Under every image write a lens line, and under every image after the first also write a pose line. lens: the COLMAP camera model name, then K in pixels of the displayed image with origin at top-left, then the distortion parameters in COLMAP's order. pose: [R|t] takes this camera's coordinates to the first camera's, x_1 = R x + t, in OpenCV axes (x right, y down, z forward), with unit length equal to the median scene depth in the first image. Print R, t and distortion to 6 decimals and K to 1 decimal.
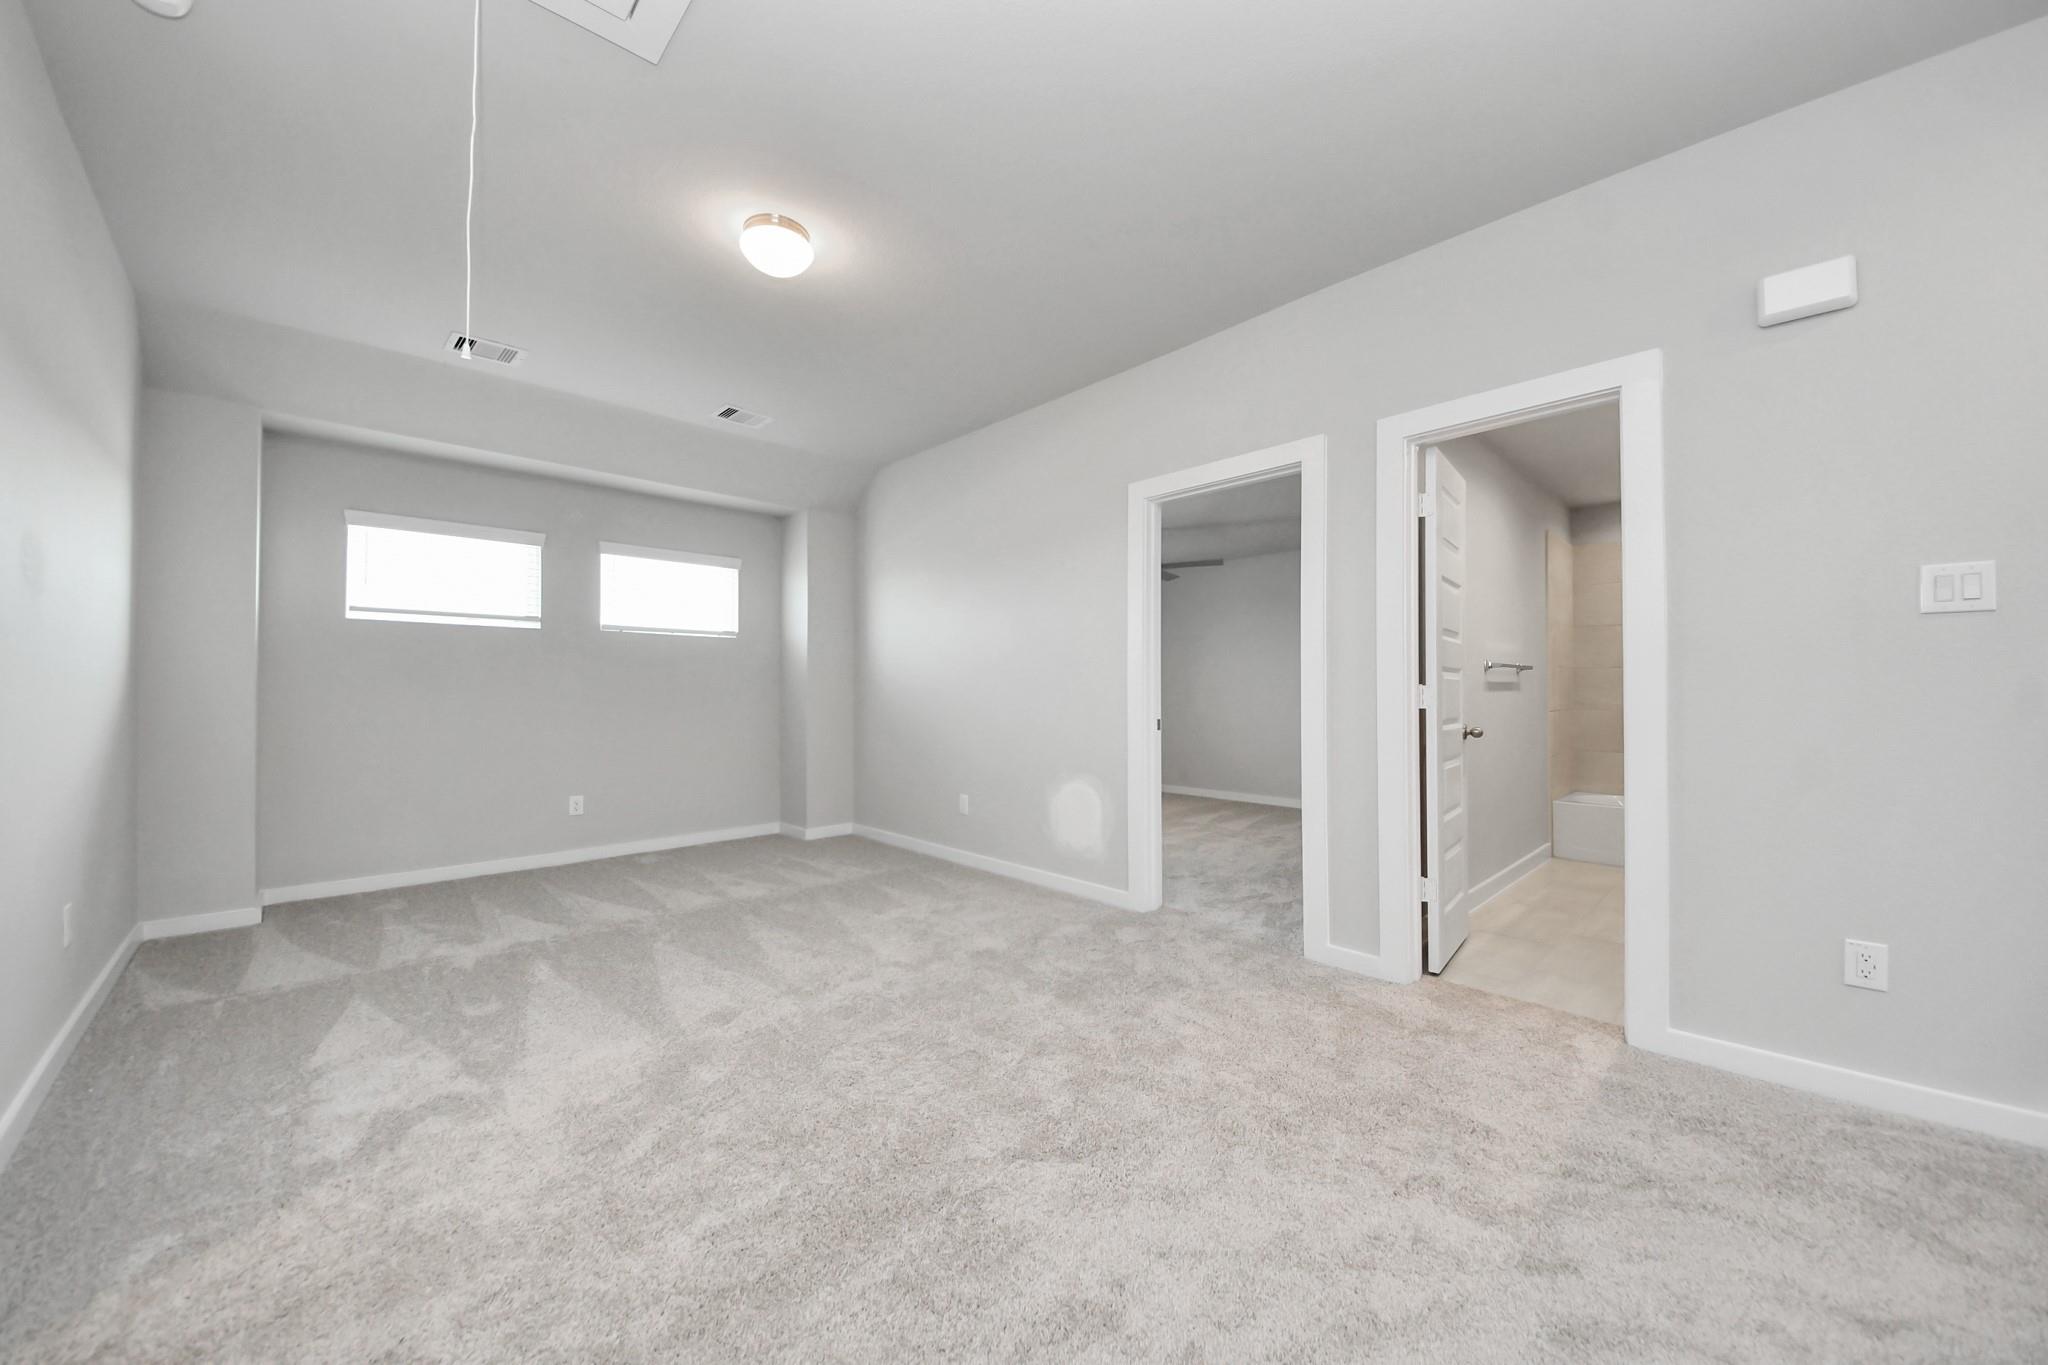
lens RADIAL K [[739.3, 0, 1016.6], [0, 739.3, 688.8], [0, 0, 1]] dist [0.000374, -0.007513]
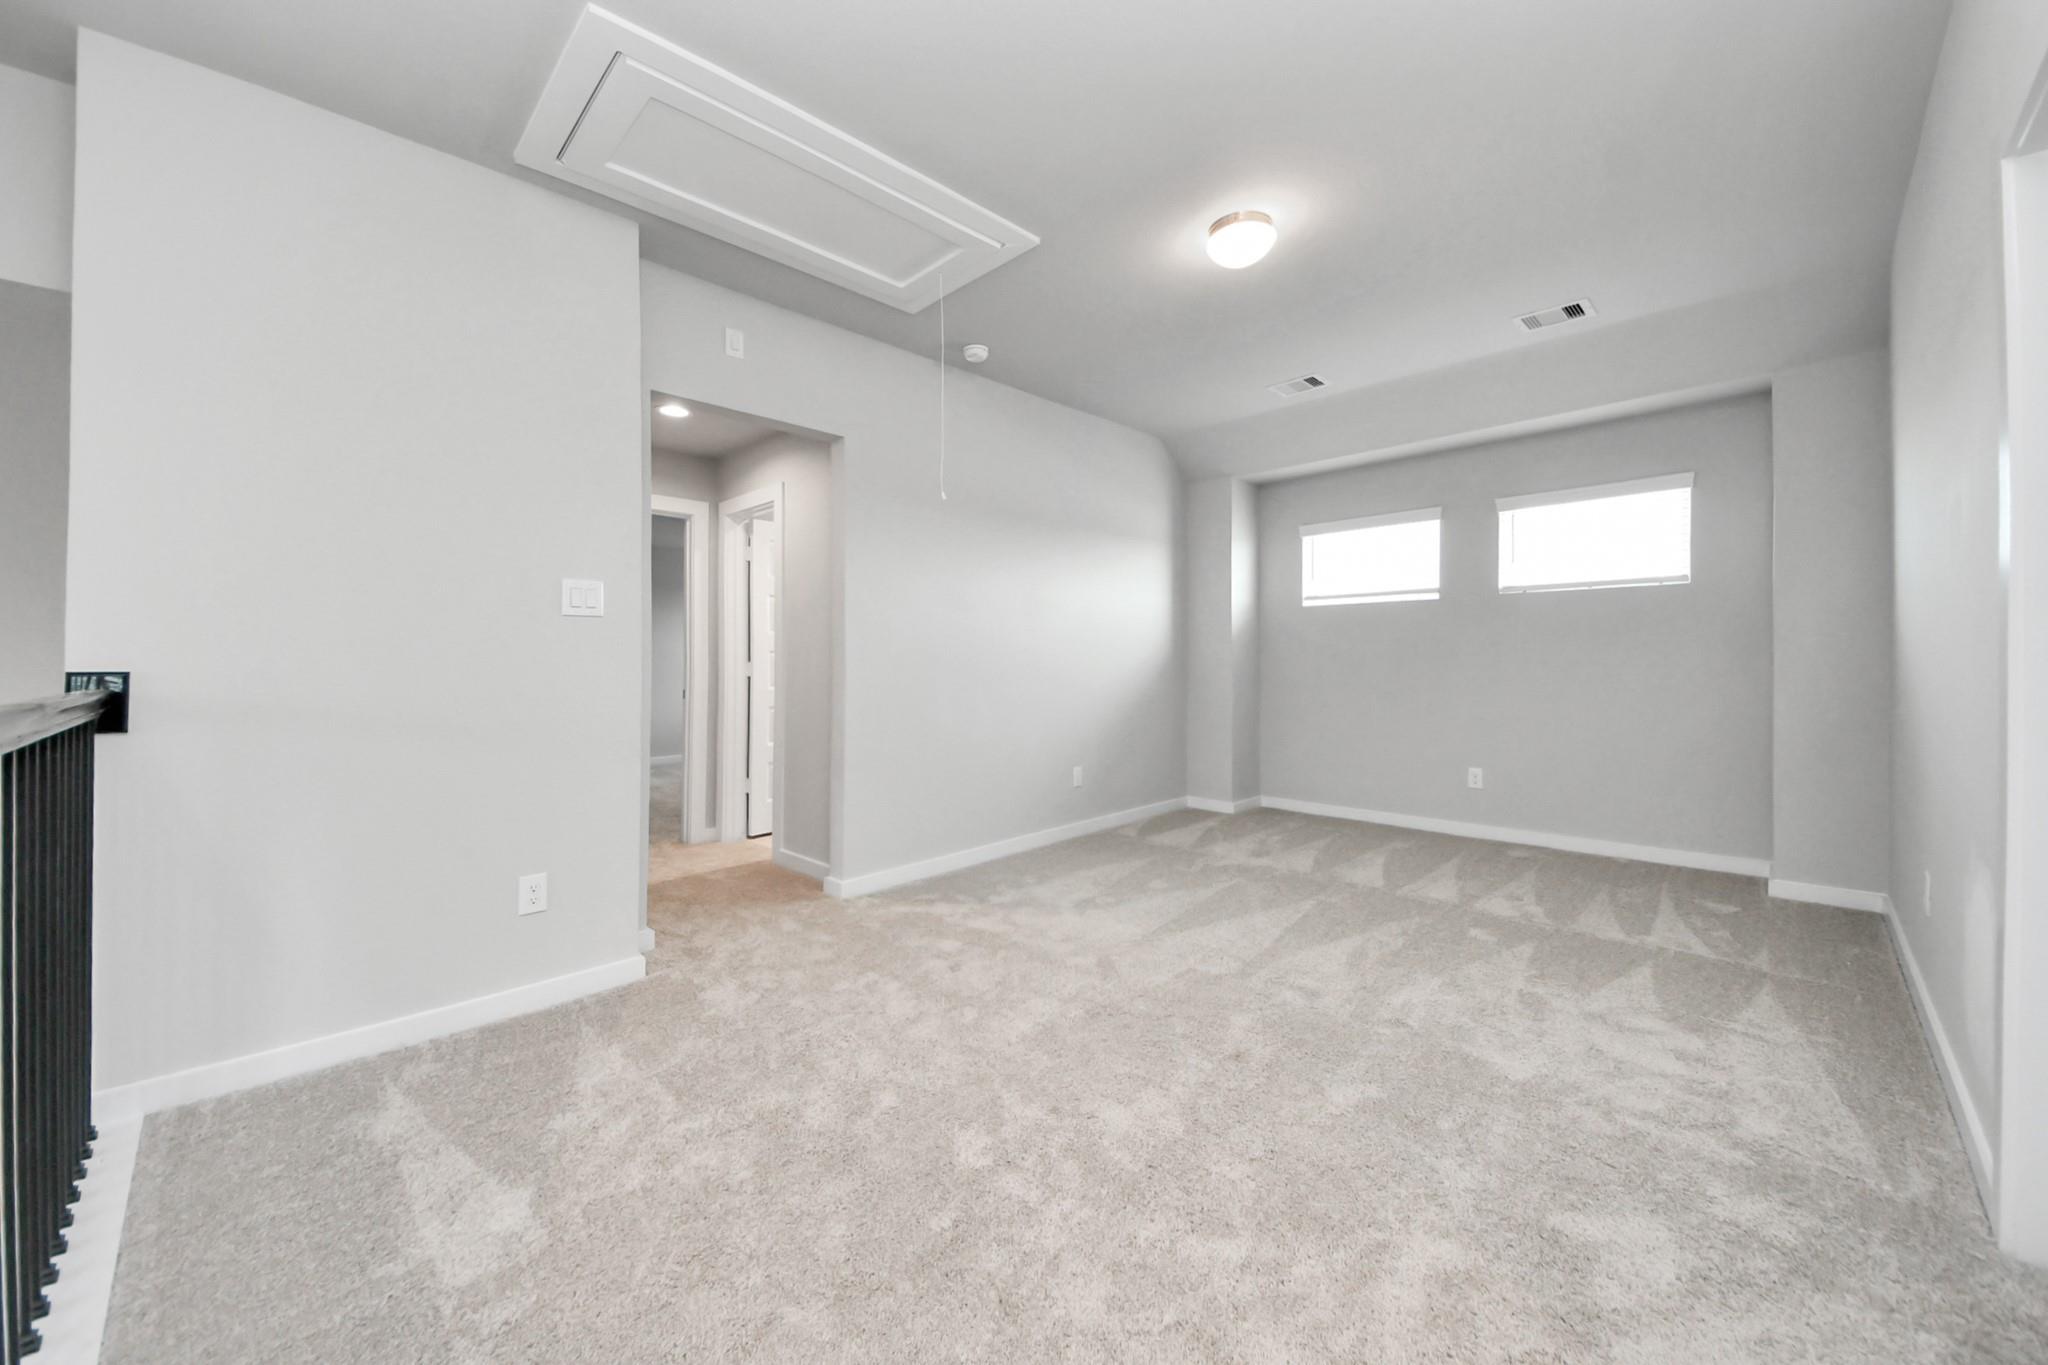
lens RADIAL K [[767.1, 0, 1053.4], [0, 767.1, 670.1], [0, 0, 1]] dist [0.000524, -0.015925]
pose [[0.008698, 0.004089, -0.999954, 0.481315], [0.001735, 0.999990, 0.004104, 0.013929], [0.999961, -0.001770, 0.008690, 0.518392]]
